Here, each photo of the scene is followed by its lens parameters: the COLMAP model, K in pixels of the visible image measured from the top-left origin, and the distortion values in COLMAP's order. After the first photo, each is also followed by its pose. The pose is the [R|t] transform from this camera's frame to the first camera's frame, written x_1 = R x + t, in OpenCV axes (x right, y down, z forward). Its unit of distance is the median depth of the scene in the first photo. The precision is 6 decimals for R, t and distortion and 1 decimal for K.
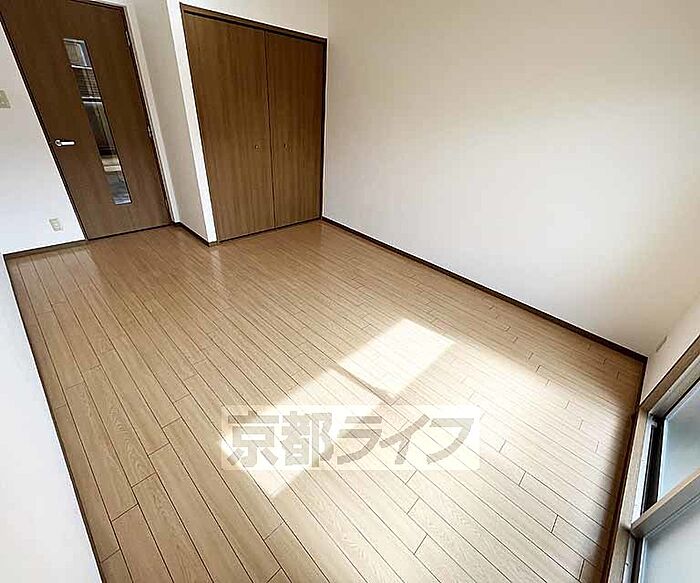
lens RADIAL K [[318.4, 0, 360.0], [0, 318.4, 288.9], [0, 0, 1]] dist [-0.000792, -0.000007]
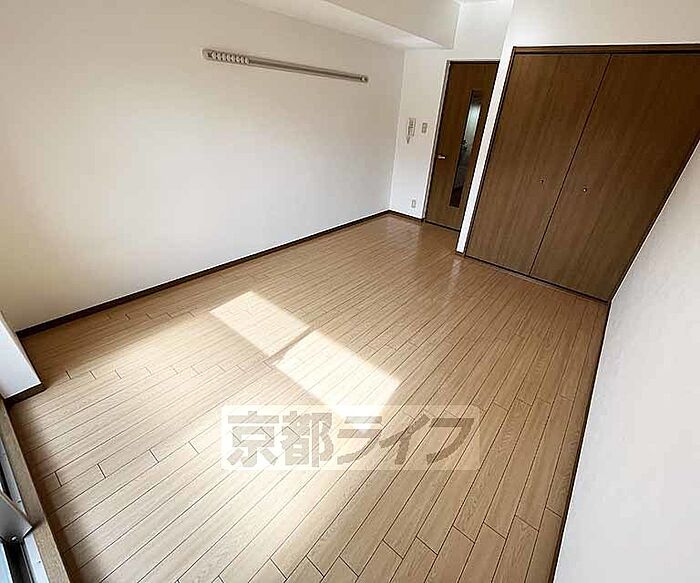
lens RADIAL K [[318.4, 0, 360.0], [0, 318.4, 288.9], [0, 0, 1]] dist [-0.000792, -0.000007]
pose [[0.082989, 0.434438, -0.896871, 0.620390], [-0.570197, 0.758801, 0.314797, -0.224872], [0.817306, 0.485268, 0.310687, 0.489011]]
